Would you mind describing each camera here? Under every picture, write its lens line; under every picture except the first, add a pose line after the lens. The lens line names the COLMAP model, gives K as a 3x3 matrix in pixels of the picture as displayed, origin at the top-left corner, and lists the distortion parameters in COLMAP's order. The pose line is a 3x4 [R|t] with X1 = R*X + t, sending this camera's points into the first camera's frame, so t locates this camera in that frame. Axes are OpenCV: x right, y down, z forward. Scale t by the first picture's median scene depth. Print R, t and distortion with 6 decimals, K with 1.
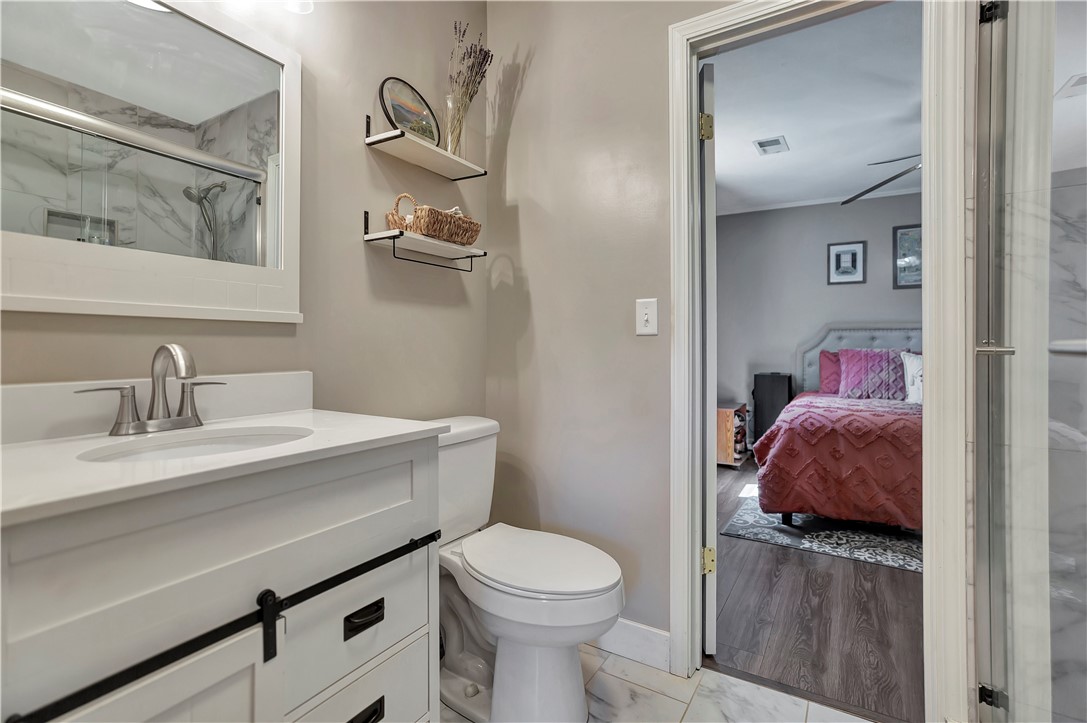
lens RADIAL K [[507.6, 0, 543.1], [0, 507.6, 359.8], [0, 0, 1]] dist [-0.021390, 0.017593]
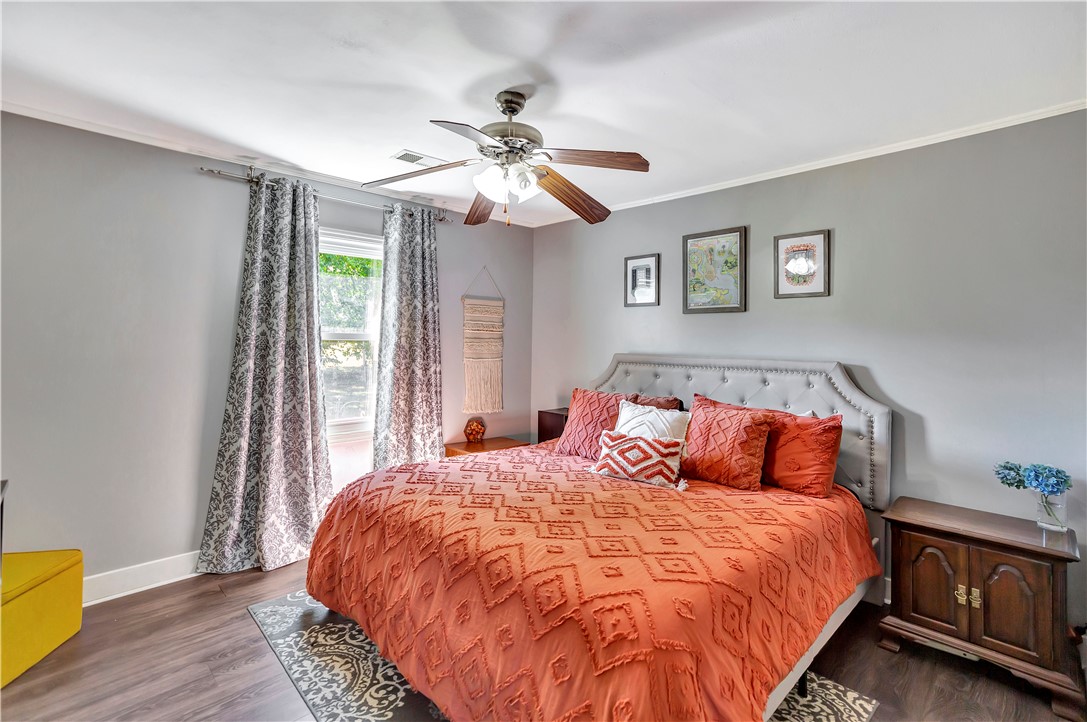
lens RADIAL K [[507.6, 0, 537.6], [0, 507.6, 352.9], [0, 0, 1]] dist [-0.021390, 0.017593]
pose [[0.966040, 0.018505, -0.257728, 0.683122], [-0.019226, 0.999815, -0.000279, -0.074541], [0.257675, 0.005224, 0.966218, 0.170246]]
